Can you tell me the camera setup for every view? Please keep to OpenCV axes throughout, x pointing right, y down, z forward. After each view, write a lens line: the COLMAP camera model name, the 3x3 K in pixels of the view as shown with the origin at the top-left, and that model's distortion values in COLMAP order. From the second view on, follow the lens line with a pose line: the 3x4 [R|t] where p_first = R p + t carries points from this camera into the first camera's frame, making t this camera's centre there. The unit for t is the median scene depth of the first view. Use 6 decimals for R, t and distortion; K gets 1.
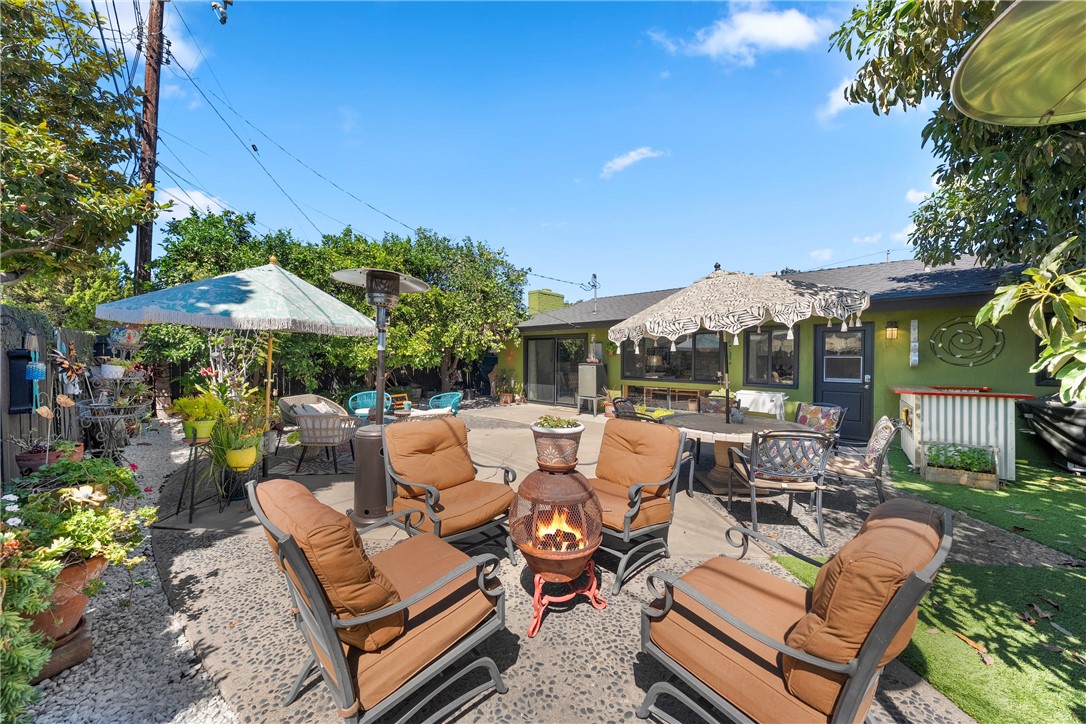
lens RADIAL K [[372.0, 0, 561.8], [0, 372.0, 352.7], [0, 0, 1]] dist [-0.002829, -0.000019]
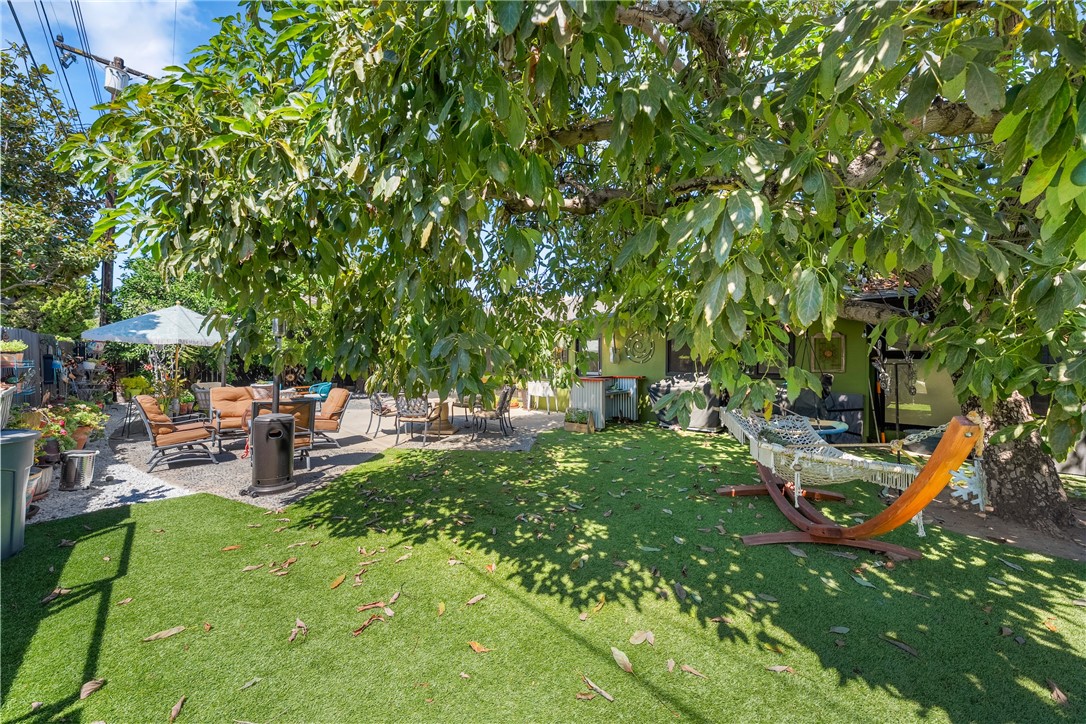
lens RADIAL K [[410.1, 0, 564.1], [0, 410.1, 351.4], [0, 0, 1]] dist [0.000984, -0.000712]
pose [[0.999947, -0.001451, -0.010161, 0.670341], [0.001444, 0.999999, -0.000719, -0.008241], [0.010162, 0.000705, 0.999948, -0.581312]]
